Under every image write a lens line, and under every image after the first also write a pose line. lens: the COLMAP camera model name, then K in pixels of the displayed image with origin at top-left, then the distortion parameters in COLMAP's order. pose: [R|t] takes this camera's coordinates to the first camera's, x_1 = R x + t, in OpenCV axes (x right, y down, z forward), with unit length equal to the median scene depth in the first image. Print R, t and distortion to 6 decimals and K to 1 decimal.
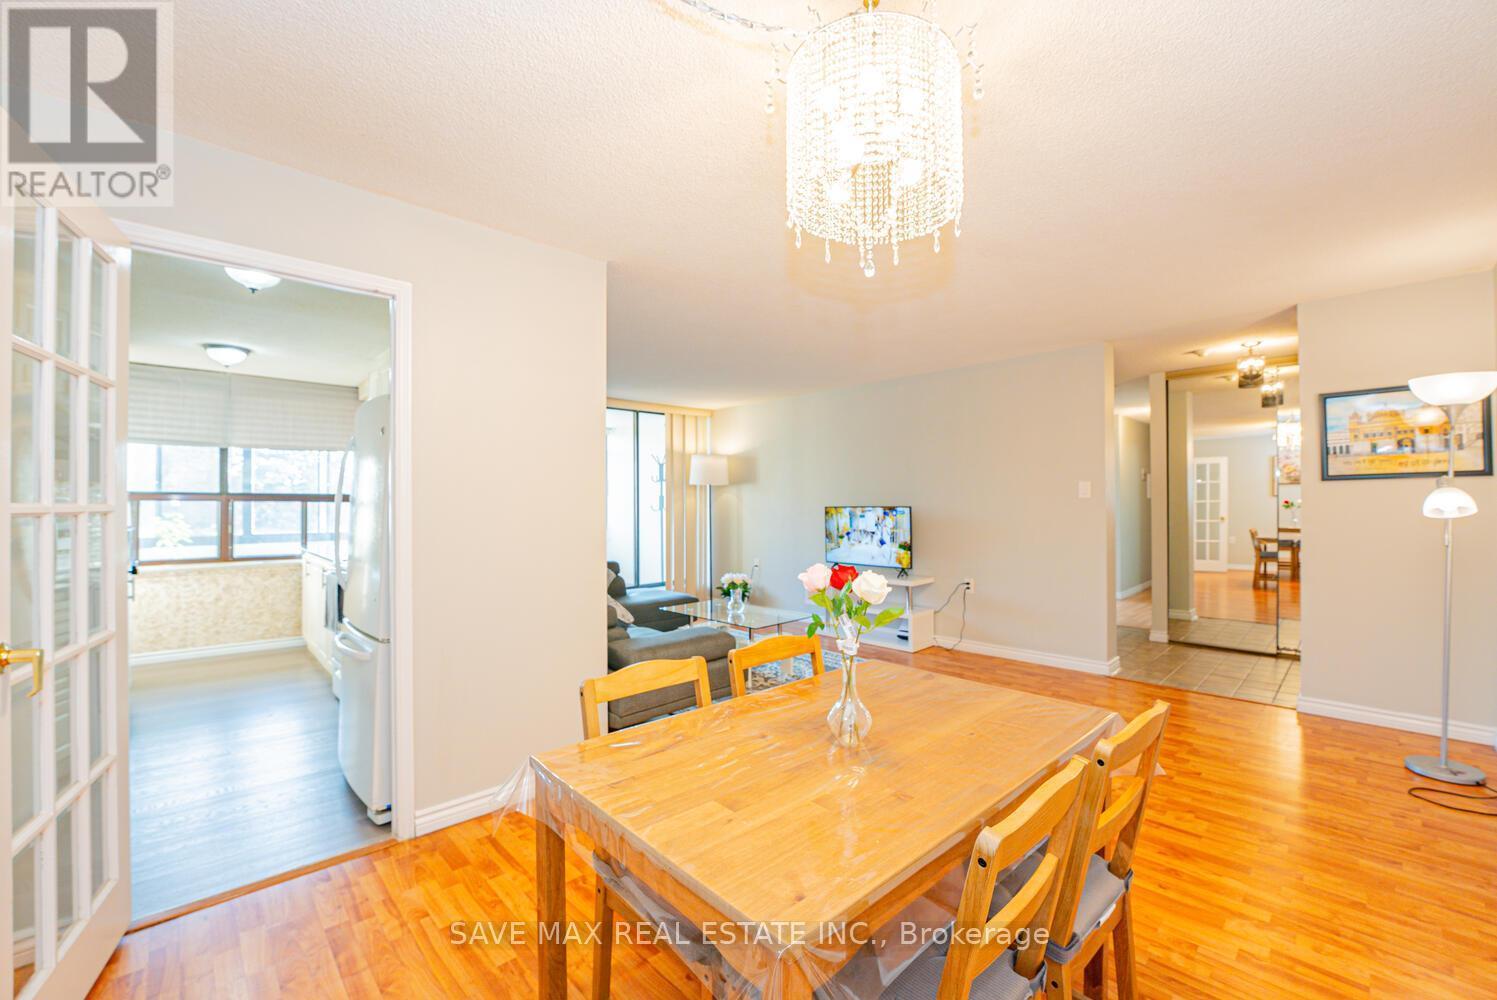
lens RADIAL K [[613.0, 0, 745.3], [0, 613.0, 499.5], [0, 0, 1]] dist [-0.025183, 0.002546]
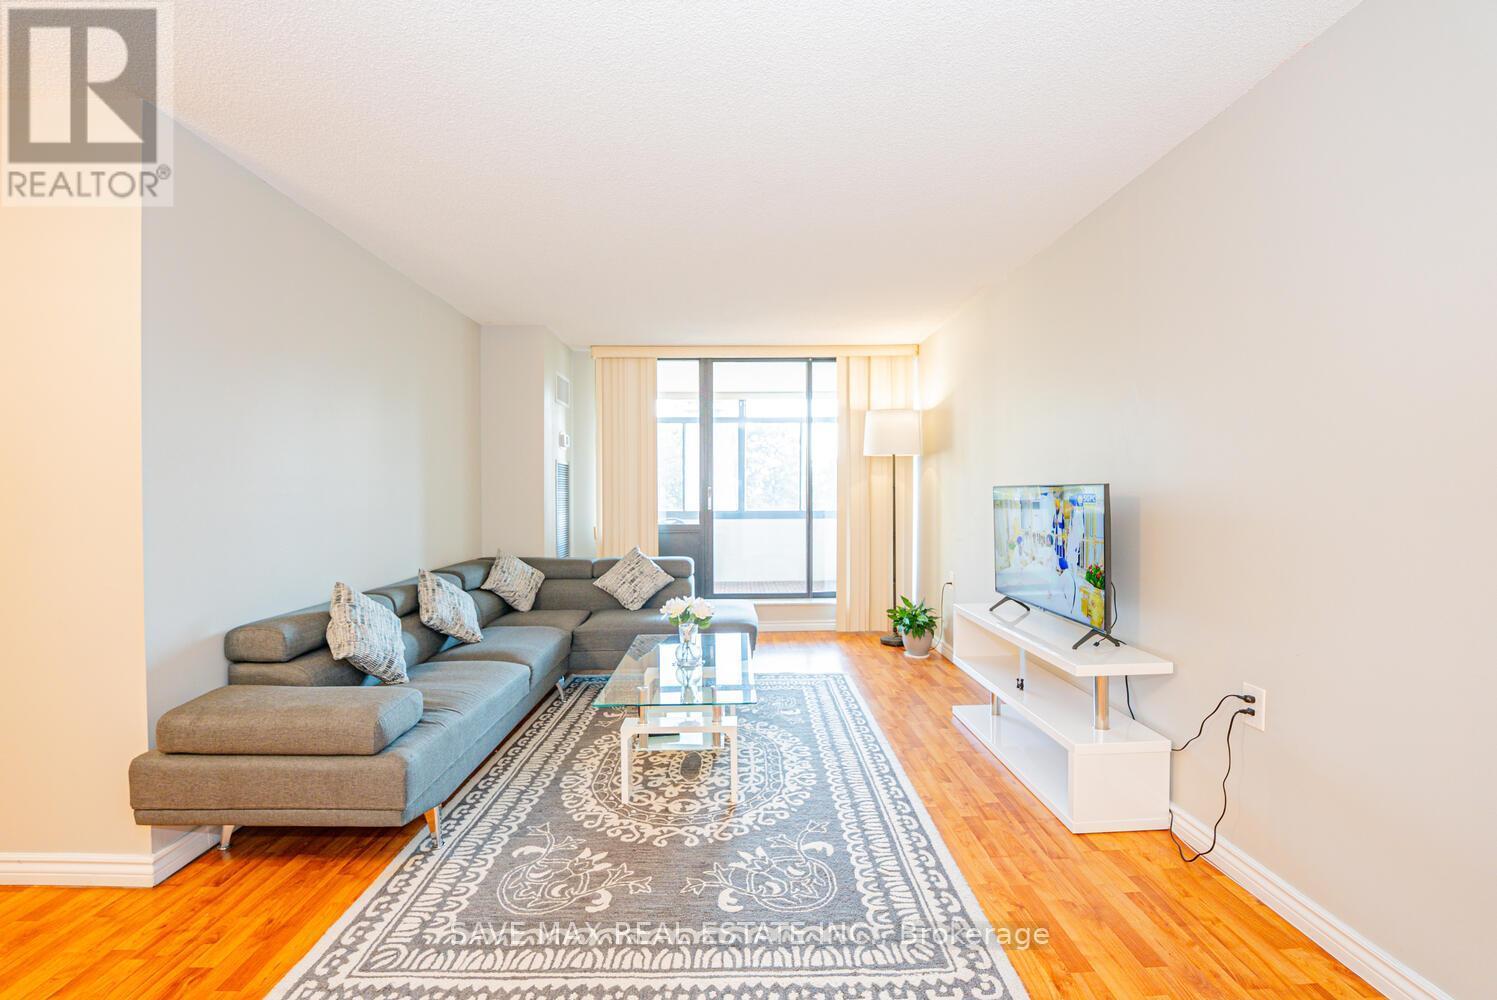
lens RADIAL K [[613.0, 0, 744.0], [0, 613.0, 499.8], [0, 0, 1]] dist [-0.025183, 0.002546]
pose [[0.730607, 0.009687, -0.682729, 0.367983], [0.007130, 0.999737, 0.021816, 0.011825], [0.682761, -0.020807, 0.730346, 0.524809]]
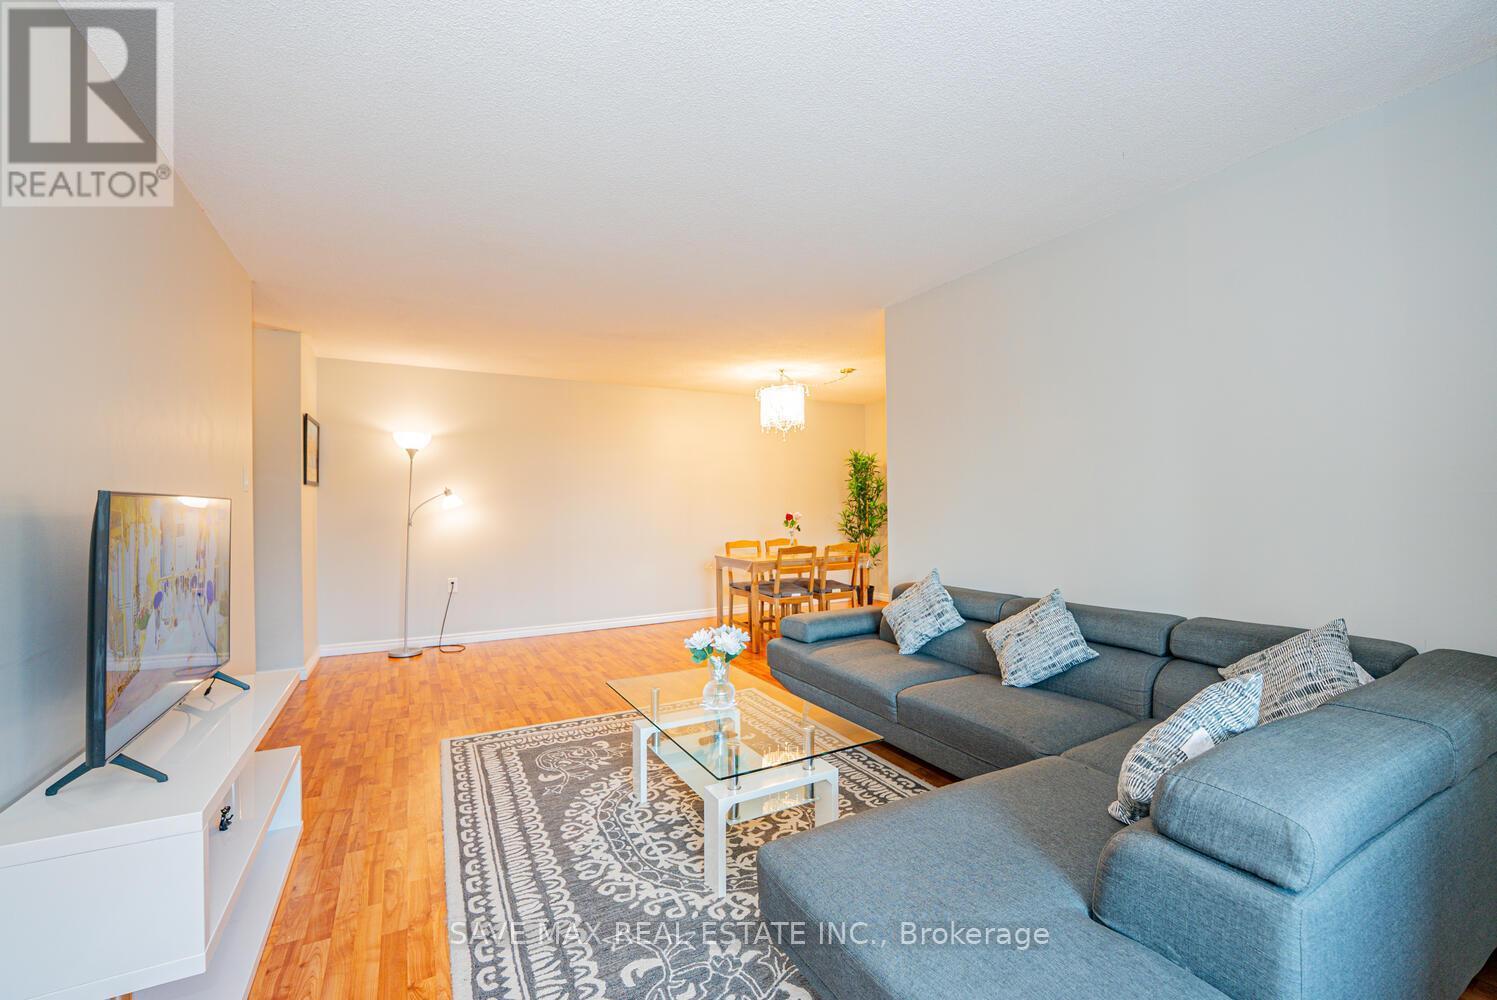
lens RADIAL K [[613.0, 0, 724.8], [0, 613.0, 490.4], [0, 0, 1]] dist [-0.025183, 0.002546]
pose [[-0.955581, 0.019950, 0.294054, -0.144125], [0.011087, 0.999434, -0.031777, 0.024800], [-0.294521, -0.027105, -0.955260, 1.271502]]
